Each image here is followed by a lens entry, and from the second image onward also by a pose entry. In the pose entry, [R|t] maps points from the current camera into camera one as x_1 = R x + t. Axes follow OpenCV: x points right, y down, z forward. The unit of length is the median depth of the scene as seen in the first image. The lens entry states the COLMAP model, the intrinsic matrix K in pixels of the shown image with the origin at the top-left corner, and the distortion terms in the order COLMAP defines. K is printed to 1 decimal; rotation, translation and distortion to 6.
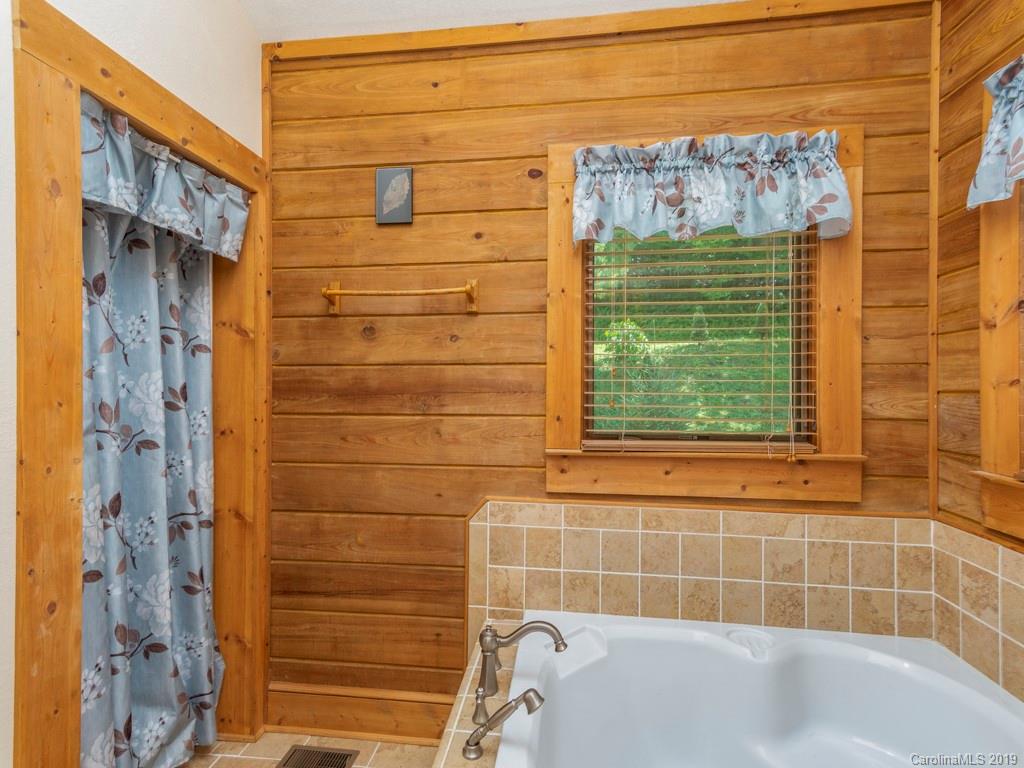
lens RADIAL K [[516.6, 0, 517.0], [0, 516.6, 374.6], [0, 0, 1]] dist [0.021214, 0.000464]
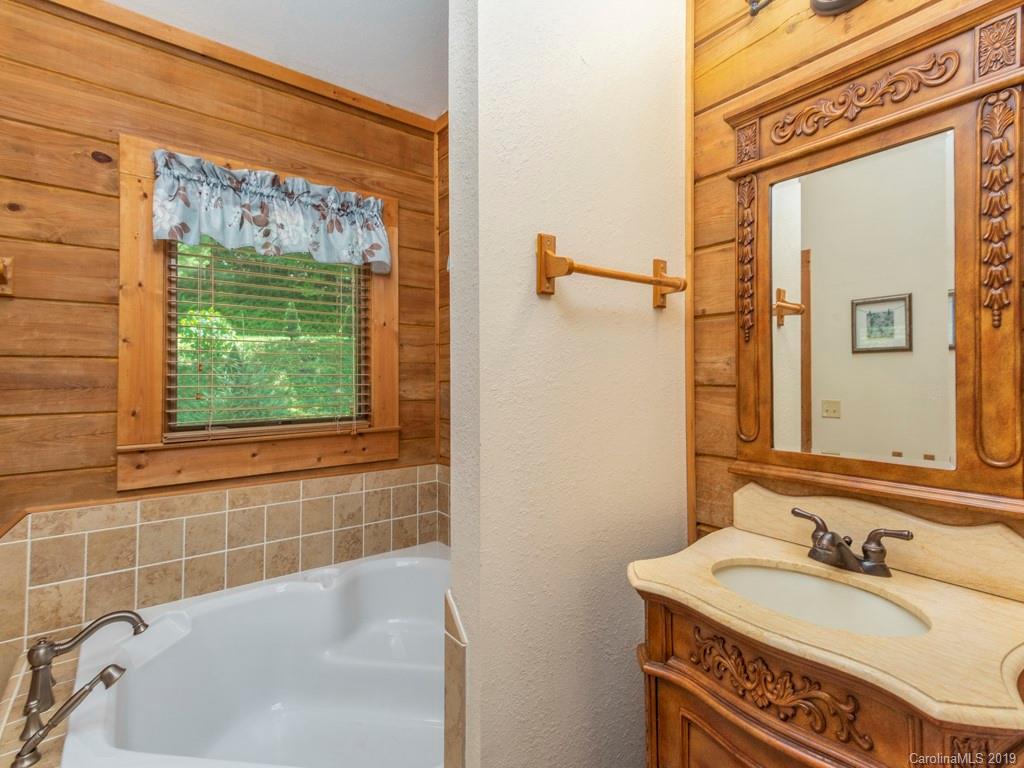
lens RADIAL K [[516.6, 0, 517.0], [0, 516.6, 374.6], [0, 0, 1]] dist [0.021214, 0.000464]
pose [[0.735201, -0.001333, 0.677848, -0.065379], [-0.005077, 0.999959, 0.007473, -0.000607], [-0.677830, -0.008936, 0.735164, -0.253208]]
